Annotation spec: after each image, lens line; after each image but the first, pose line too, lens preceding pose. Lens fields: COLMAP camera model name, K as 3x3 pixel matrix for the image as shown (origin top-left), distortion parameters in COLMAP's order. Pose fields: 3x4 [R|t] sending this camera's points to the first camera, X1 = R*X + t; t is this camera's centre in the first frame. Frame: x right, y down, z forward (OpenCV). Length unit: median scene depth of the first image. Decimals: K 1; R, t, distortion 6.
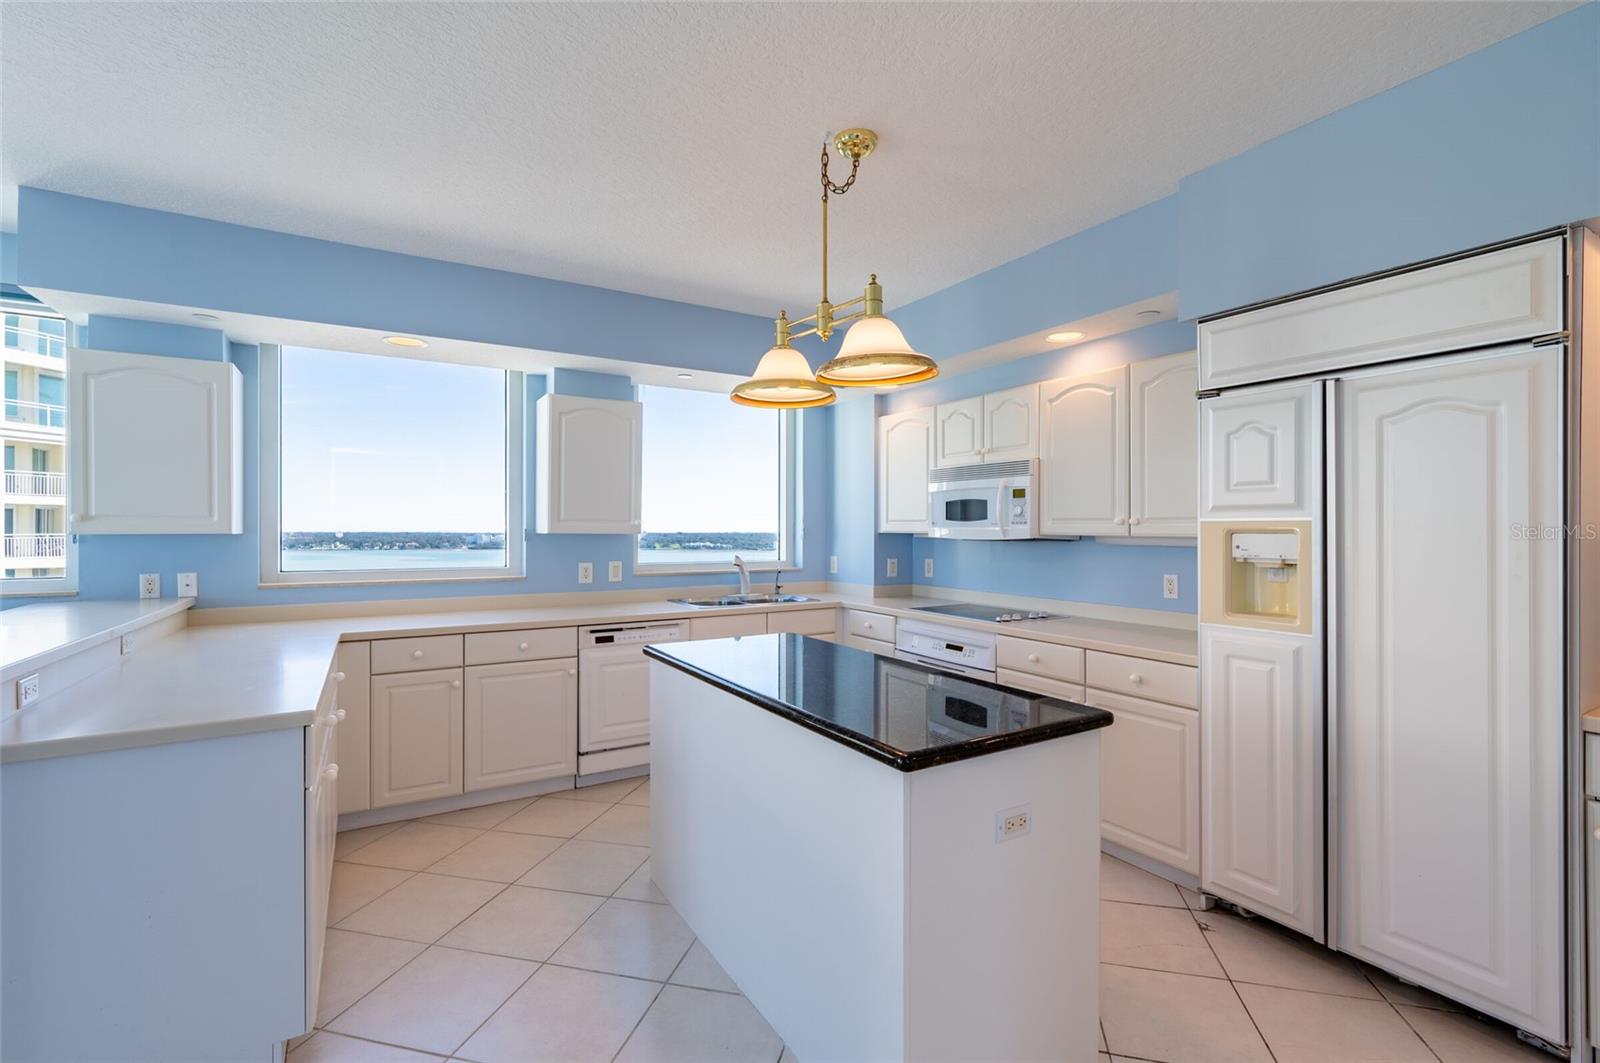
lens RADIAL K [[665.4, 0, 800.0], [0, 665.4, 531.5], [0, 0, 1]] dist [-0.022931, -0.000017]
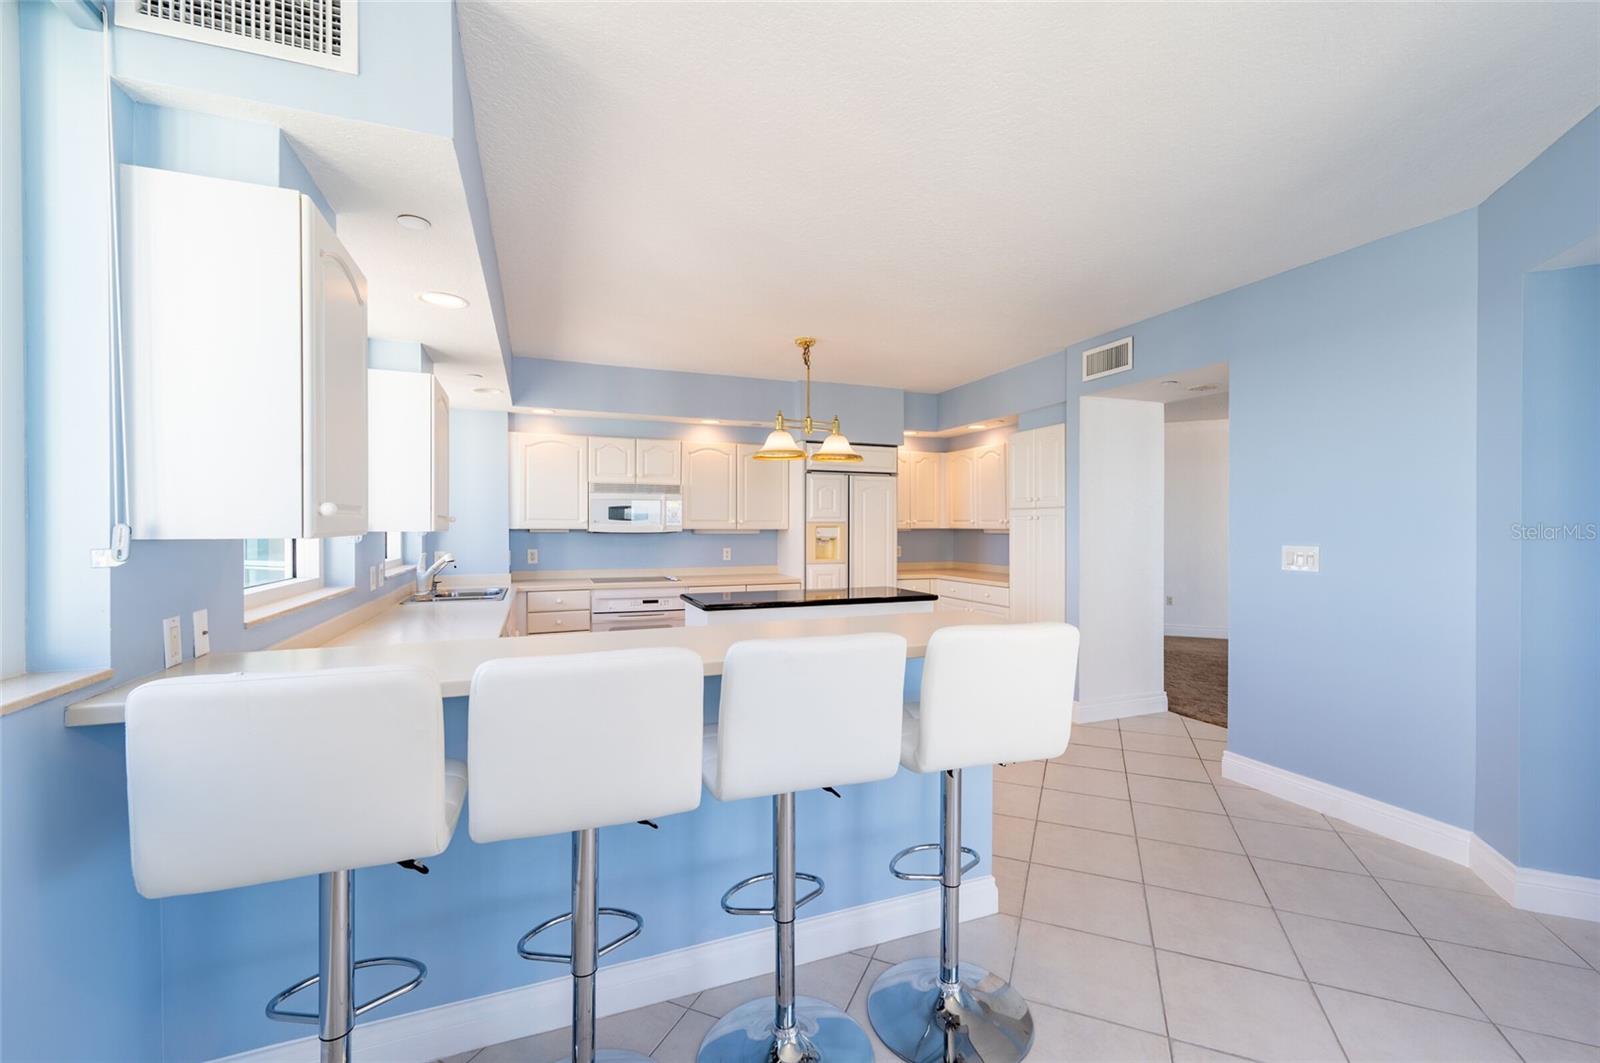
lens RADIAL K [[698.6, 0, 800.0], [0, 698.6, 531.5], [0, 0, 1]] dist [-0.000157, 0.000001]
pose [[0.222113, -0.015271, 0.974901, -1.295448], [0.002797, 0.999883, 0.015026, -0.014678], [-0.975017, -0.000611, 0.222130, 0.285884]]
